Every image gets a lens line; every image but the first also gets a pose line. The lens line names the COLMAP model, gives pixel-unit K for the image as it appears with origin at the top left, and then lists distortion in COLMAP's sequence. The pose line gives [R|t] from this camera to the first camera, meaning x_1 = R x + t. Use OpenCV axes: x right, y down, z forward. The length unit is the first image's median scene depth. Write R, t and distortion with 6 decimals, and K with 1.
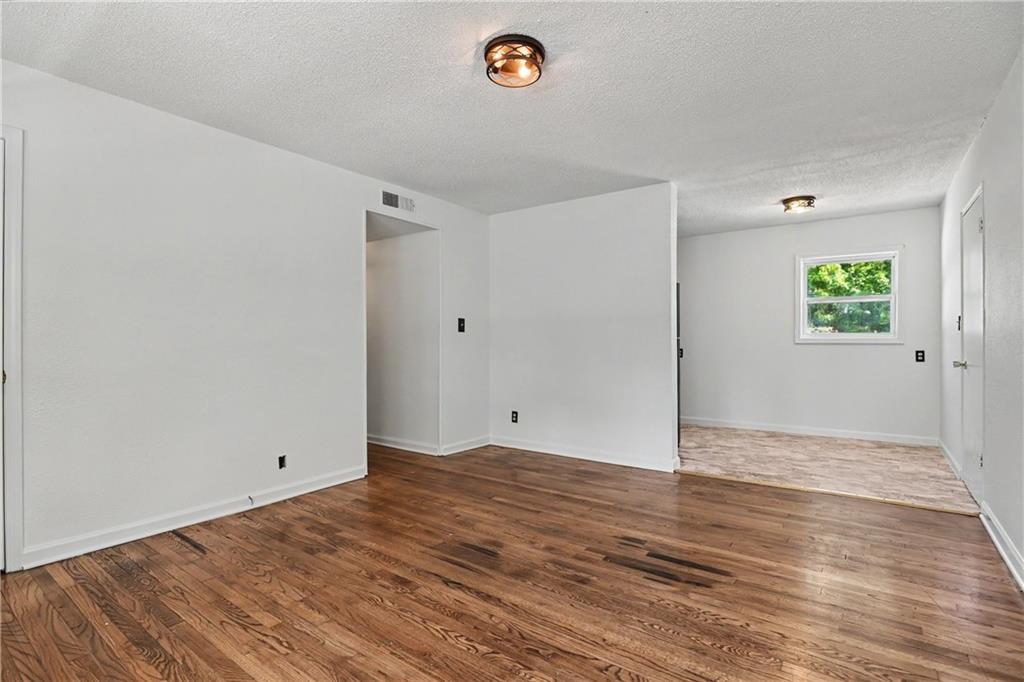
lens RADIAL K [[496.0, 0, 511.3], [0, 496.0, 340.5], [0, 0, 1]] dist [-0.002034, 0.000482]
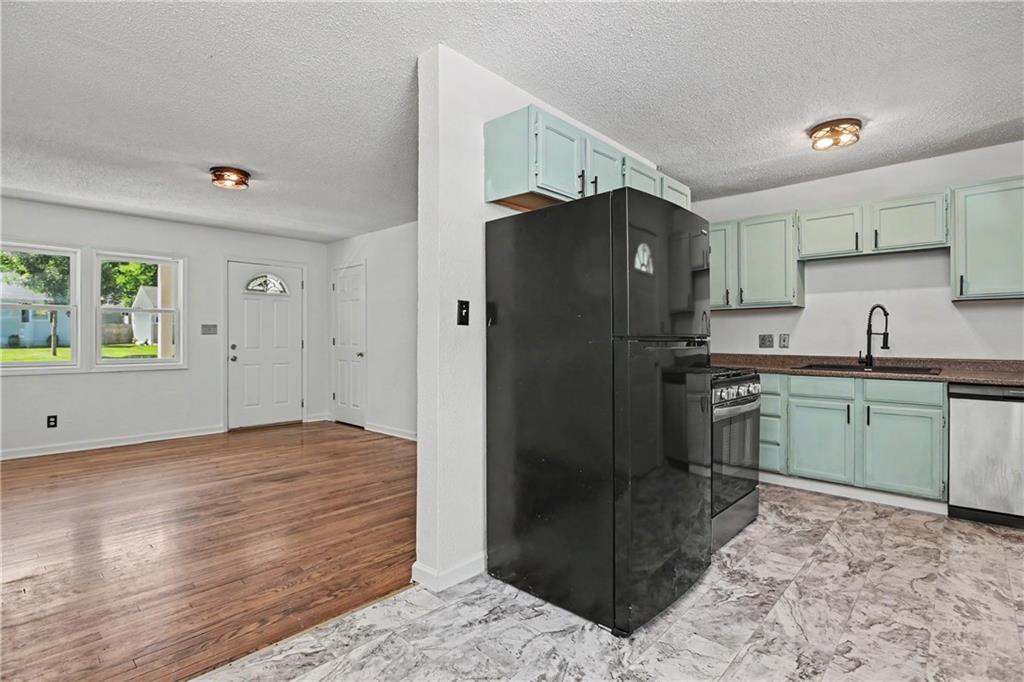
lens RADIAL K [[496.0, 0, 511.9], [0, 496.0, 339.6], [0, 0, 1]] dist [-0.002034, 0.000482]
pose [[-0.116833, 0.003004, -0.993147, 1.115867], [-0.001402, 0.999994, 0.003189, -0.013223], [0.993151, 0.001765, -0.116828, 1.513213]]
